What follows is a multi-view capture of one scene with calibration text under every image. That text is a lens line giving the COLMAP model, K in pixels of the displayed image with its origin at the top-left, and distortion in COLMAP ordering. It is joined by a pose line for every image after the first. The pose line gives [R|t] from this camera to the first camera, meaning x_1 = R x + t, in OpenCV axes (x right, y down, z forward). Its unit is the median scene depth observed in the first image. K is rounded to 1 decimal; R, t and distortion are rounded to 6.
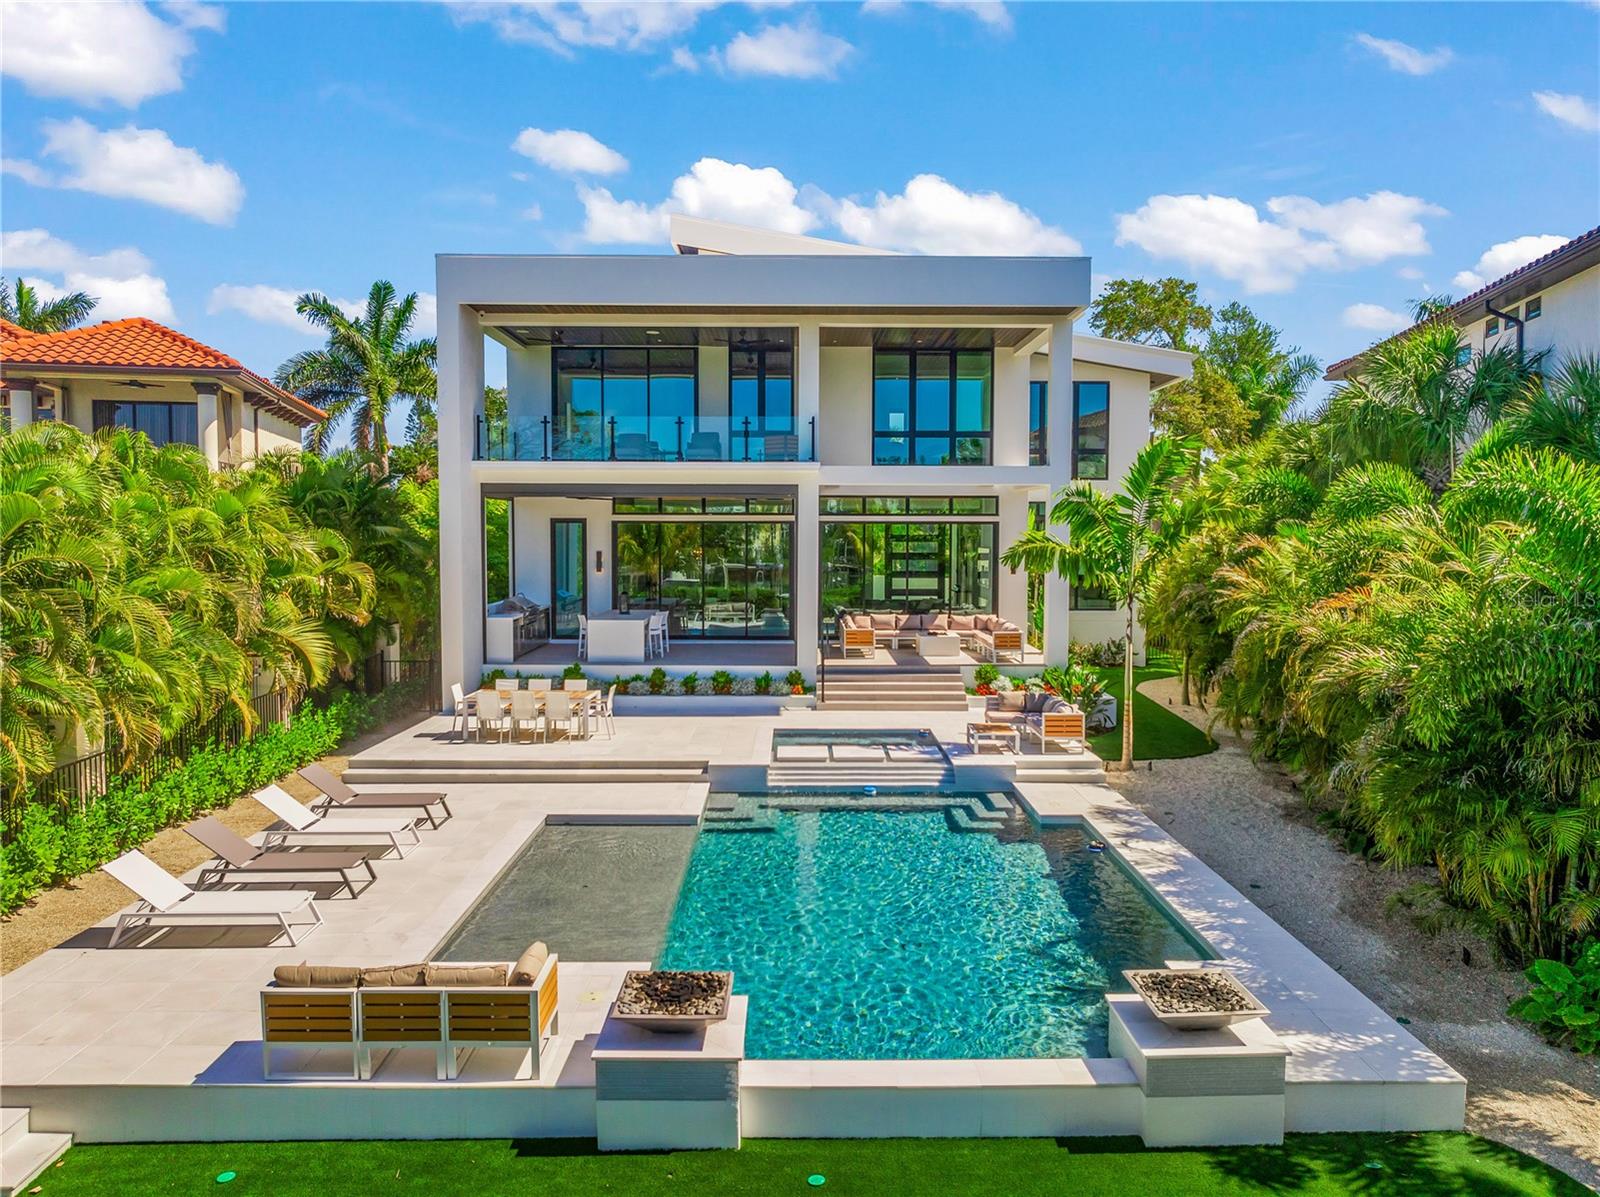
lens RADIAL K [[1126.4, 0, 804.9], [0, 1126.4, 592.5], [0, 0, 1]] dist [-0.050365, -0.000266]
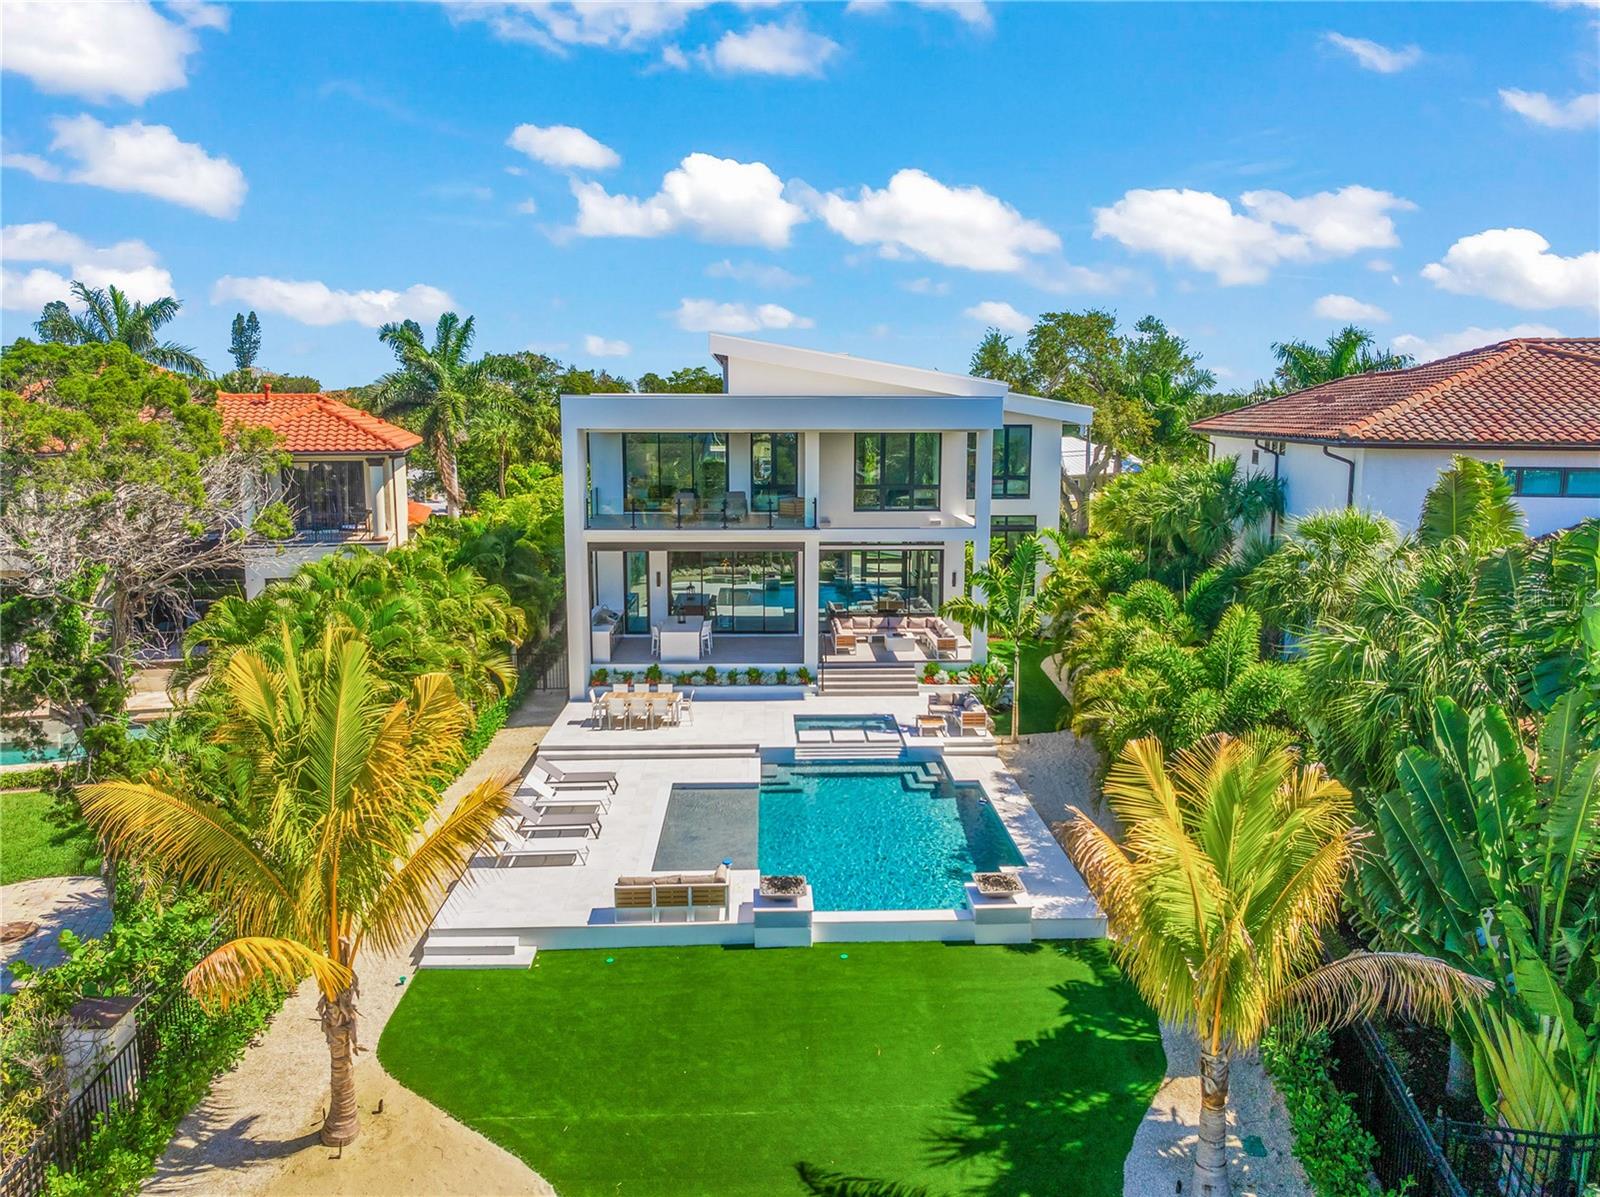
lens RADIAL K [[1126.1, 0, 798.3], [0, 1126.1, 576.6], [0, 0, 1]] dist [-0.055814, -0.003026]
pose [[0.999778, -0.005357, 0.020374, -0.054143], [0.003607, 0.996374, 0.085005, -0.212935], [-0.020756, -0.084913, 0.996172, -0.565098]]
